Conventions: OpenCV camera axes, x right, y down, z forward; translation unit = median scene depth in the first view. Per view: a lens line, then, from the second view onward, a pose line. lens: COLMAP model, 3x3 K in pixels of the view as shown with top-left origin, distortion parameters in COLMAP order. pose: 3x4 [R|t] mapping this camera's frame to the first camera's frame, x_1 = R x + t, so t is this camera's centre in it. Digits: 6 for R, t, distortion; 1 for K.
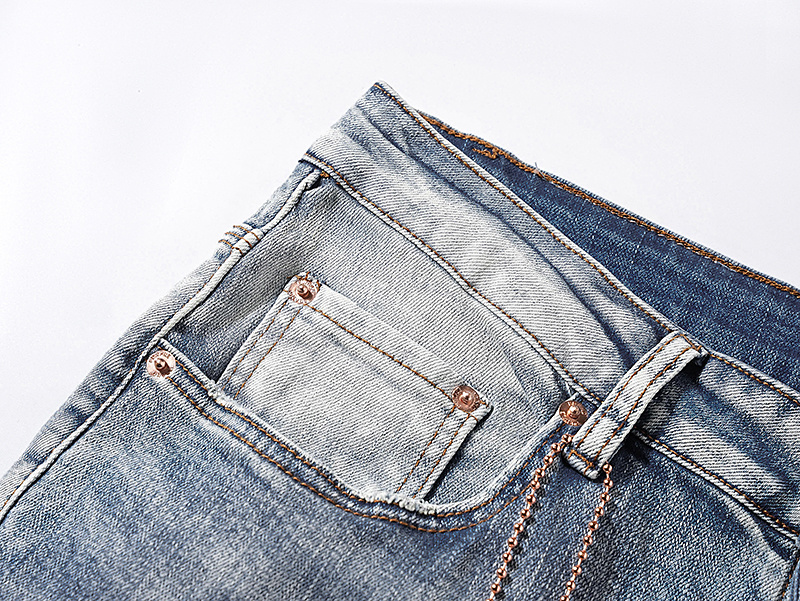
lens RADIAL K [[1656.4, 0, 401.0], [0, 1656.4, 299.6], [0, 0, 1]] dist [-0.000360, 0.000000]
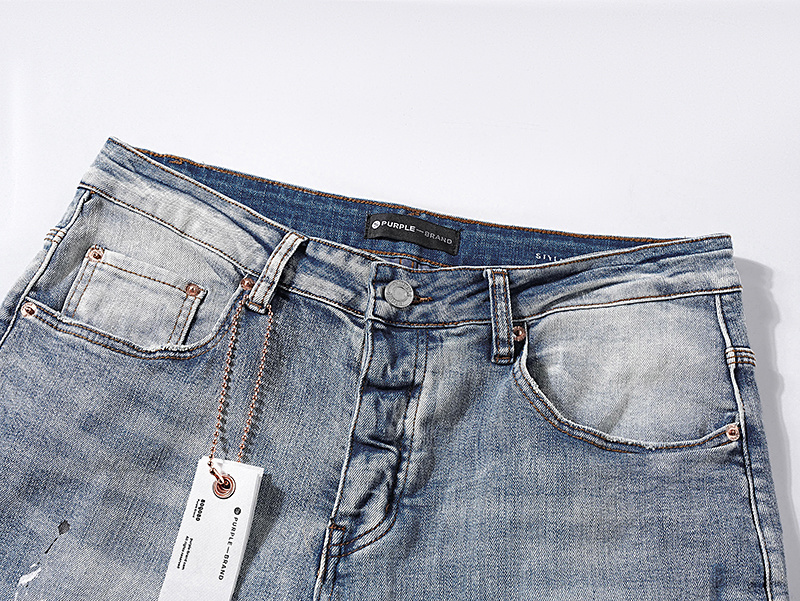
lens RADIAL K [[1046.6, 0, 398.9], [0, 1046.6, 303.6], [0, 0, 1]] dist [-0.037597, 0.000000]
pose [[0.955623, -0.235864, 0.176500, 0.050694], [0.223194, 0.970723, 0.088778, 0.020925], [-0.192272, -0.045445, 0.980289, -0.246660]]
